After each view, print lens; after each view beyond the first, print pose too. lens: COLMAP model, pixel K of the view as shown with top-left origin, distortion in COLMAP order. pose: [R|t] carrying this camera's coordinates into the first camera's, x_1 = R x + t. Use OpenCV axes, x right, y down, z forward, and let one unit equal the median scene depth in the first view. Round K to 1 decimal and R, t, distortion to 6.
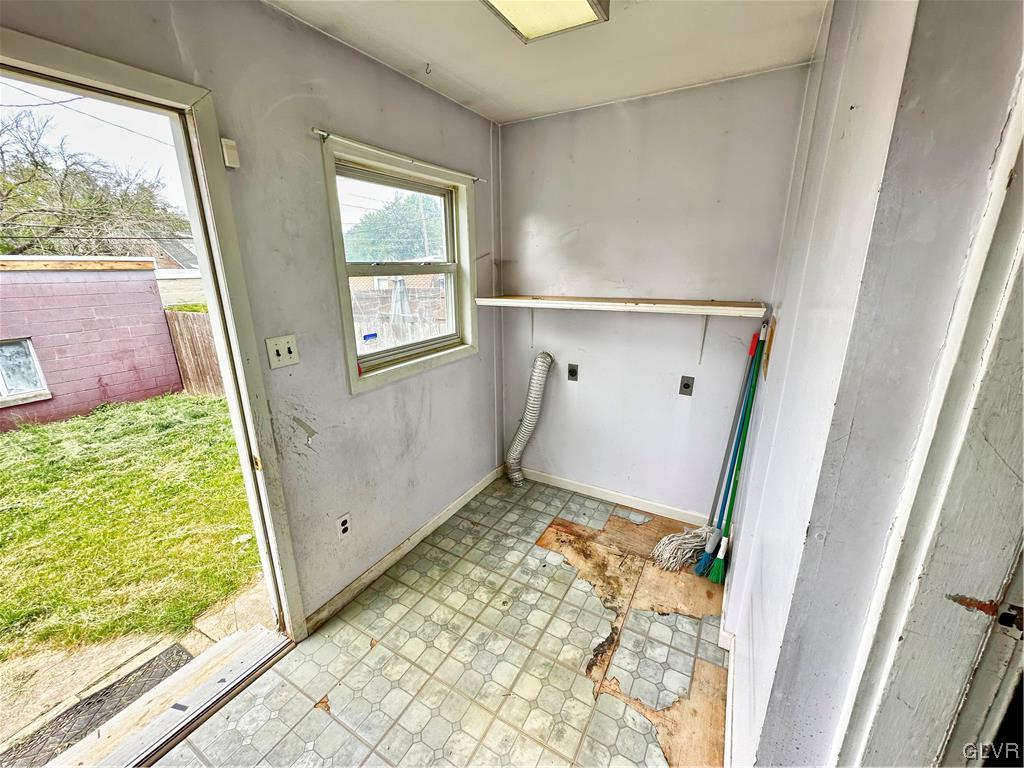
lens RADIAL K [[409.2, 0, 511.4], [0, 409.2, 384.5], [0, 0, 1]] dist [-0.001640, 0.001330]
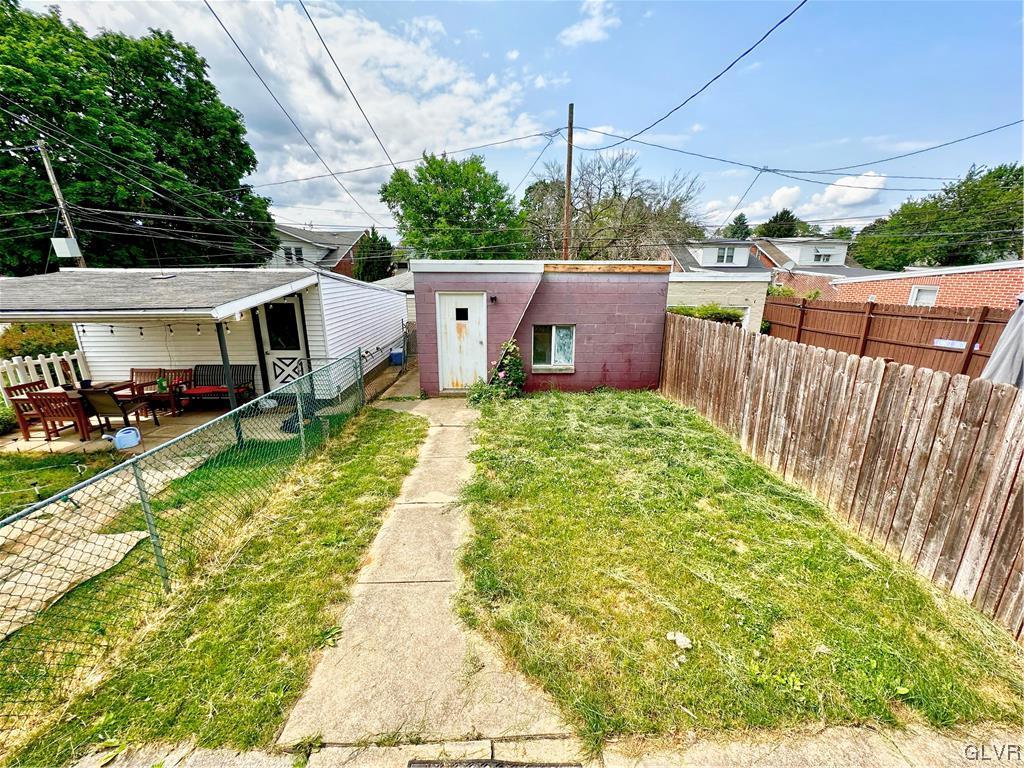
lens RADIAL K [[409.2, 0, 513.3], [0, 409.2, 380.6], [0, 0, 1]] dist [-0.001640, 0.001330]
pose [[0.513456, 0.234971, -0.825319, -0.183914], [-0.247896, 0.961390, 0.119487, -0.051867], [0.821530, 0.143242, 0.551879, 0.163093]]
